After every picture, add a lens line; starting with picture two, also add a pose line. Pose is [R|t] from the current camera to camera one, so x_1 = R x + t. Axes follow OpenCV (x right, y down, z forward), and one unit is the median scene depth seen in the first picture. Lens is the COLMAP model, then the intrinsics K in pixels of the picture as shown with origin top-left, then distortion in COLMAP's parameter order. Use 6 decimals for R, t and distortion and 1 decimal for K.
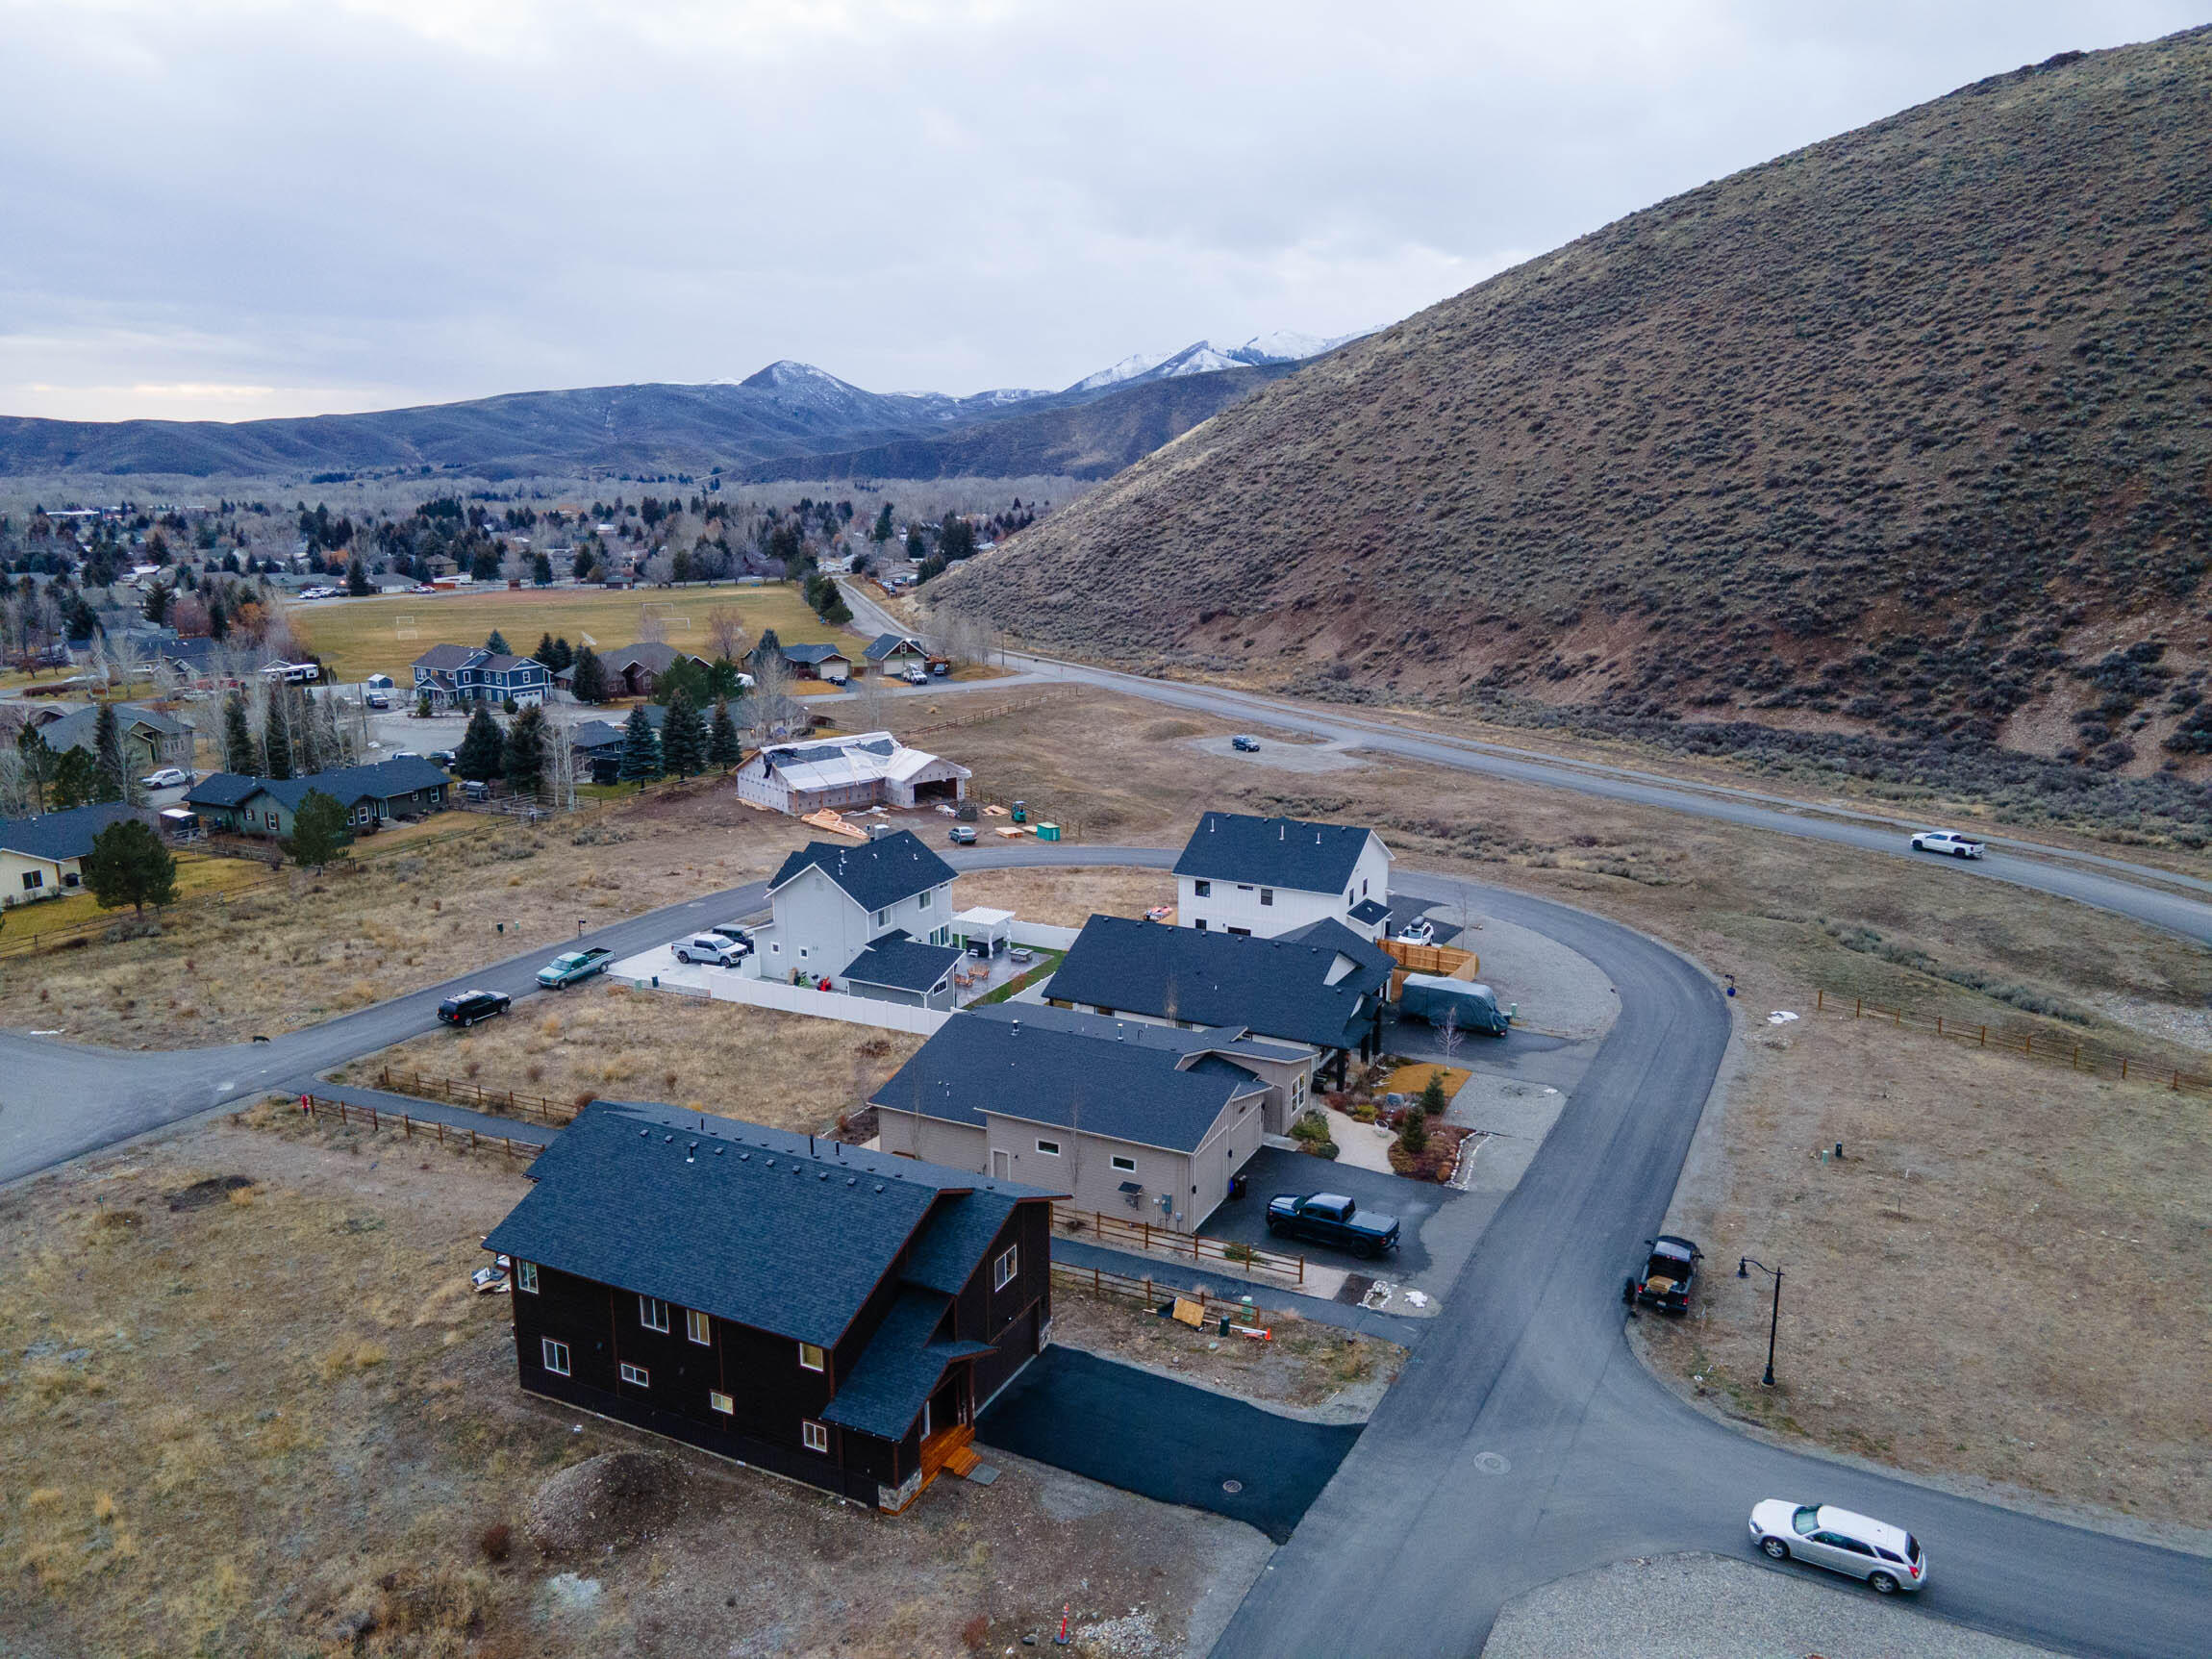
lens RADIAL K [[1619.4, 0, 1112.8], [0, 1619.4, 833.0], [0, 0, 1]] dist [0.025776, 0.034438]
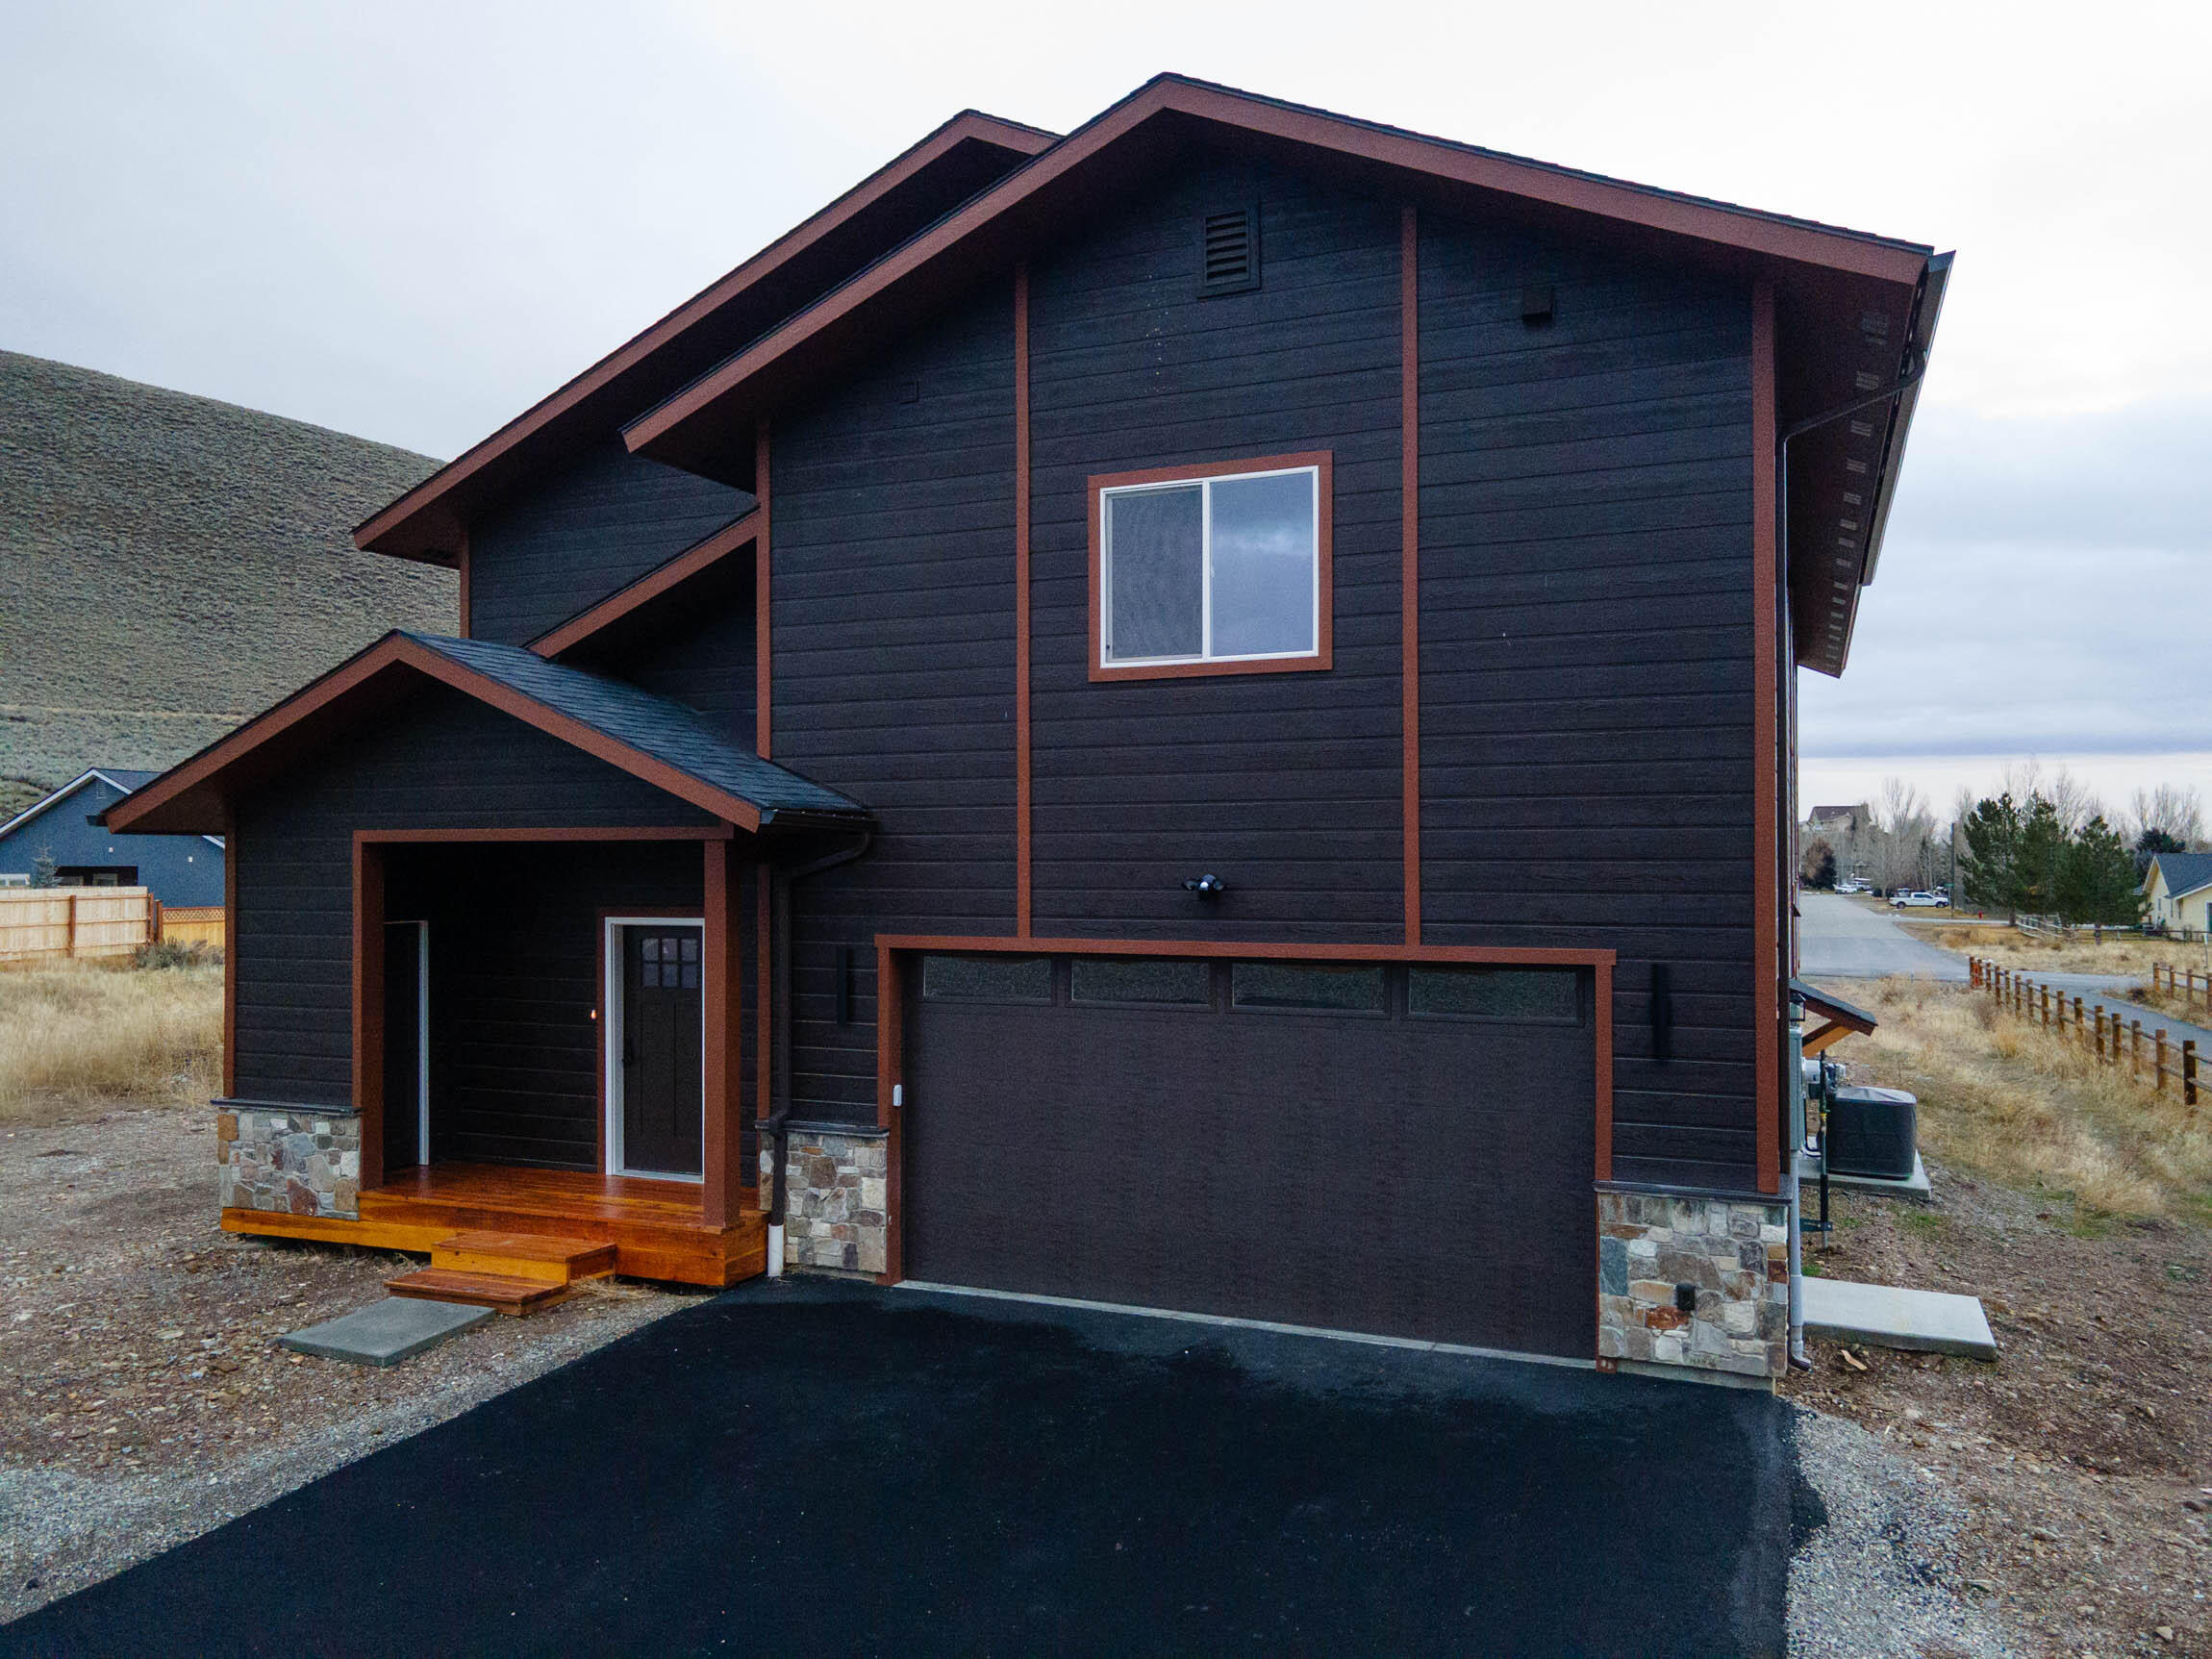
lens RADIAL K [[1594.9, 0, 1105.5], [0, 1594.9, 836.4], [0, 0, 1]] dist [0.013939, 0.047989]
pose [[0.045163, -0.017823, -0.998821, 0.048275], [-0.221568, 0.974759, -0.027412, 0.135235], [0.974098, 0.222545, 0.040074, 0.442391]]
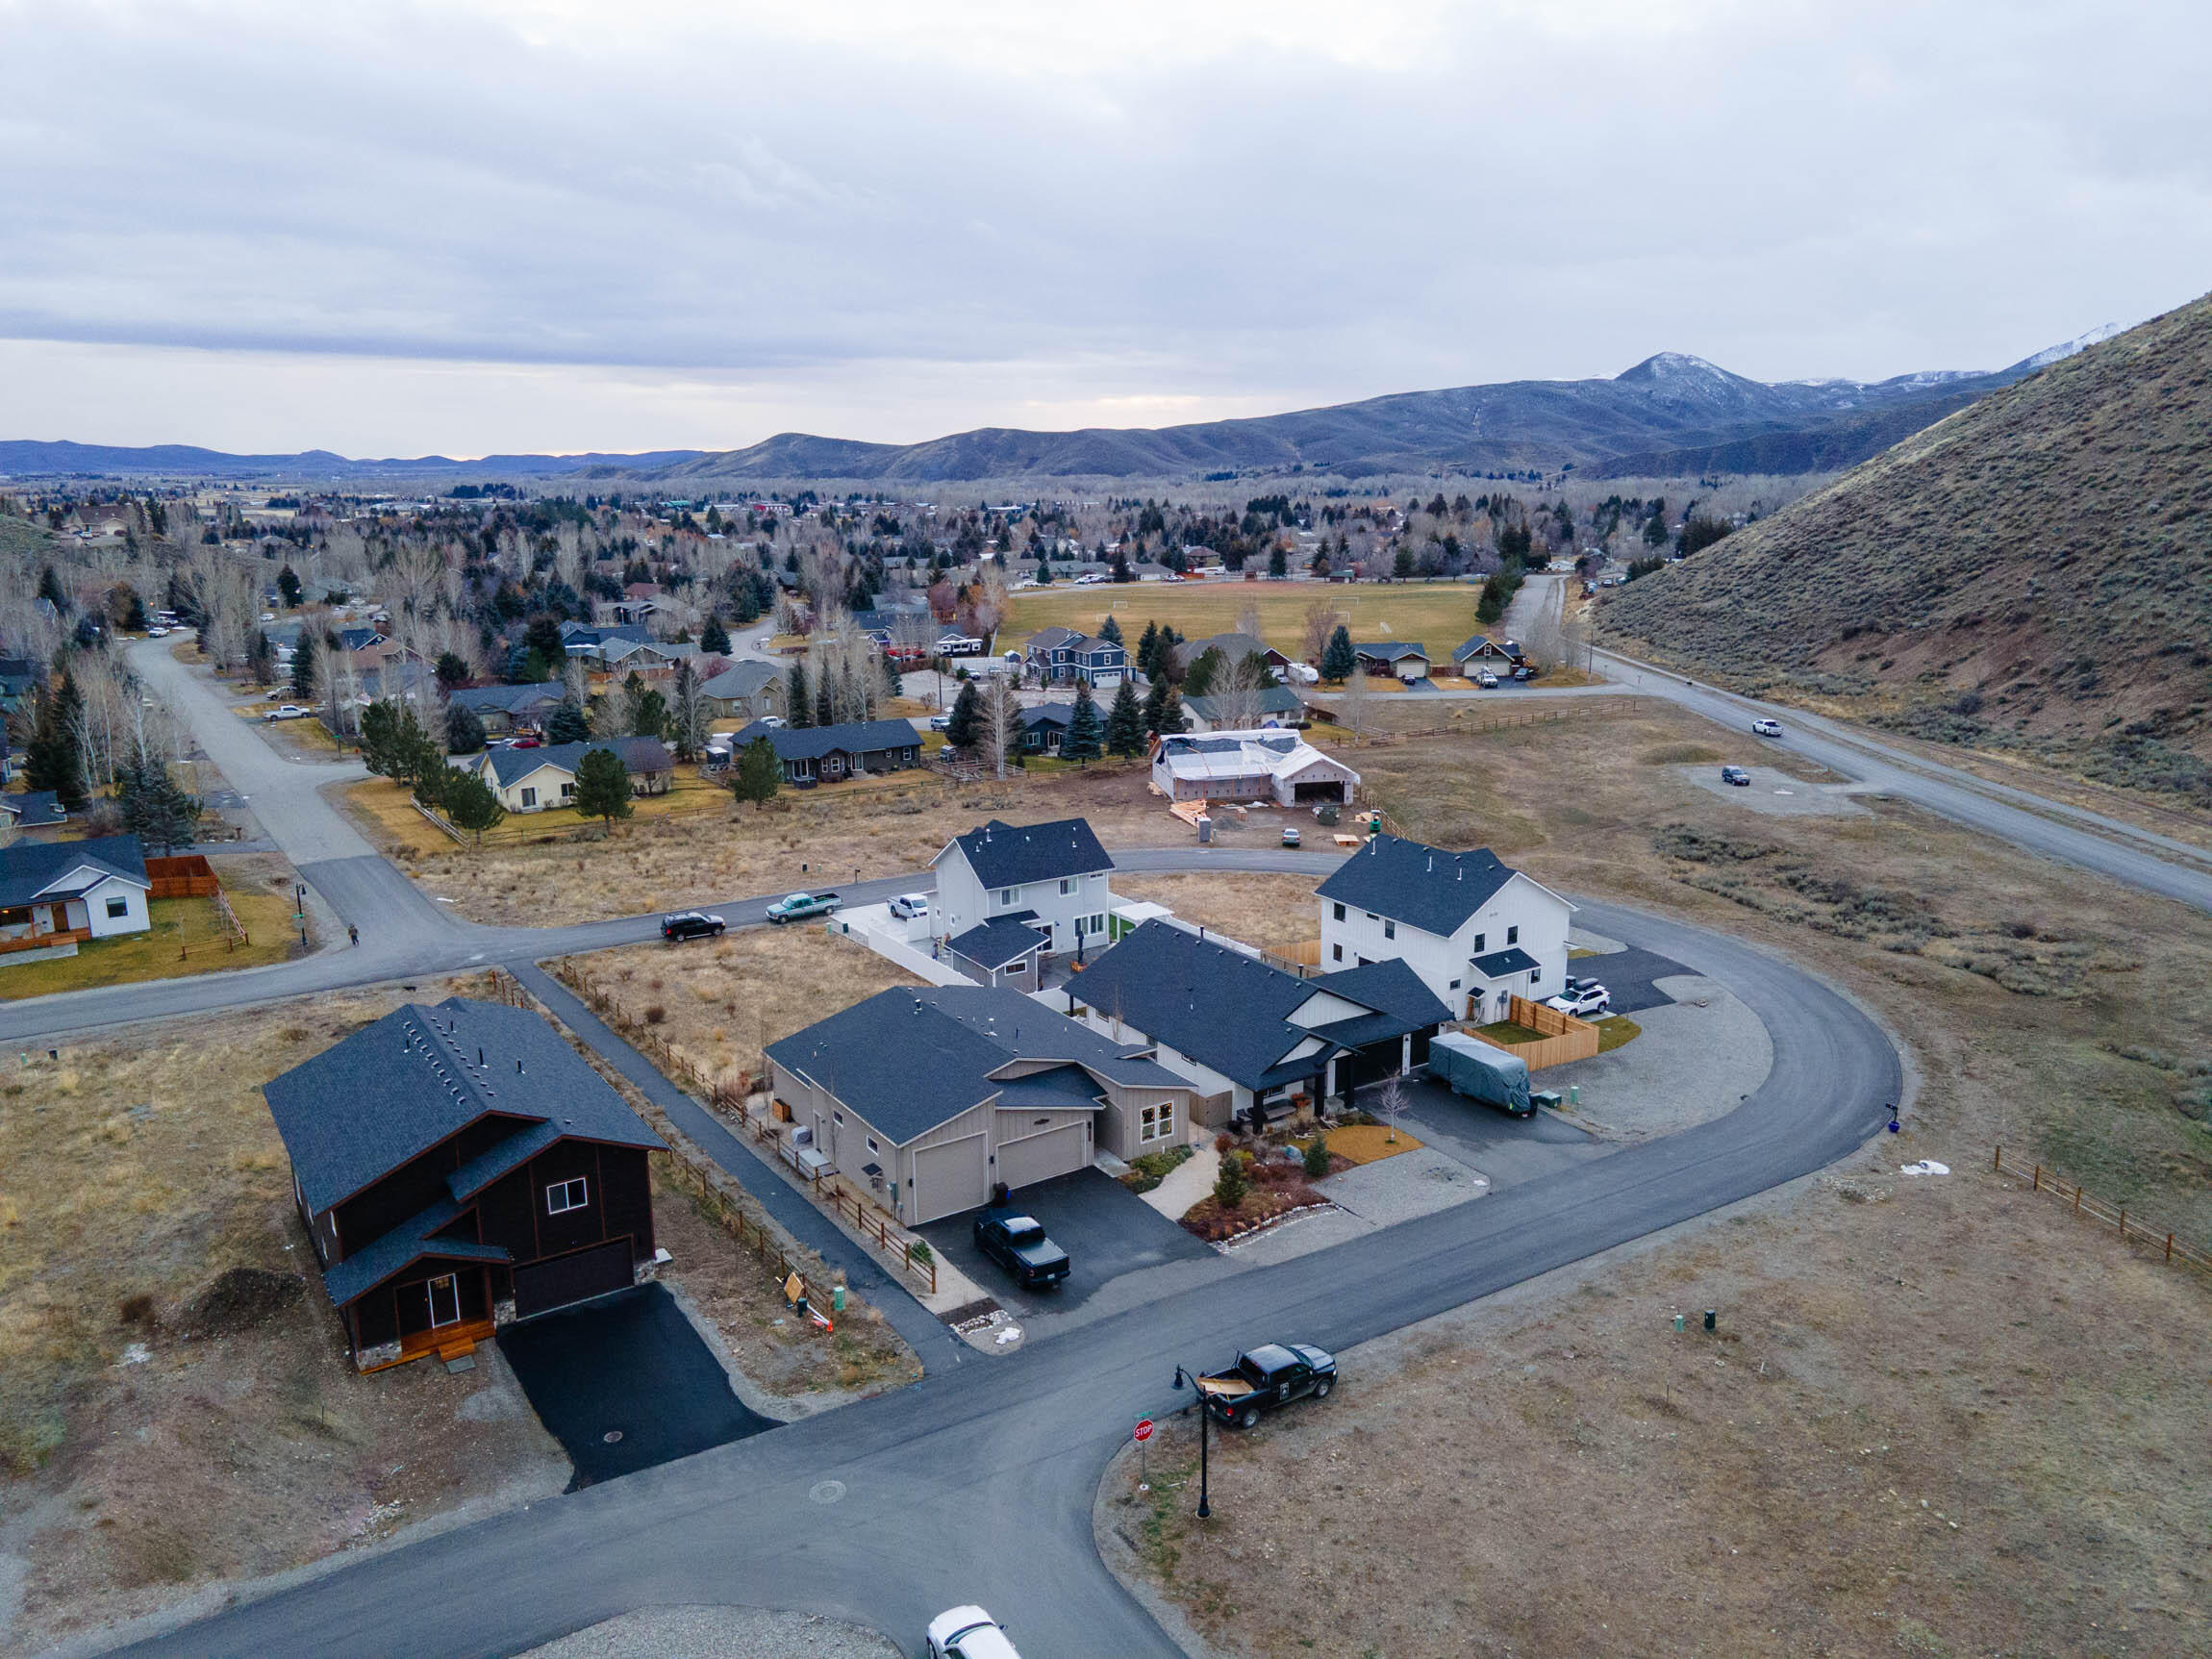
lens RADIAL K [[1616.1, 0, 1106.0], [0, 1616.1, 829.5], [0, 0, 1]] dist [0.035463, 0.005822]
pose [[0.865661, 0.107379, -0.488979, 0.342864], [-0.107150, 0.993833, 0.028553, -0.022767], [0.489029, 0.027677, 0.871828, 0.093075]]
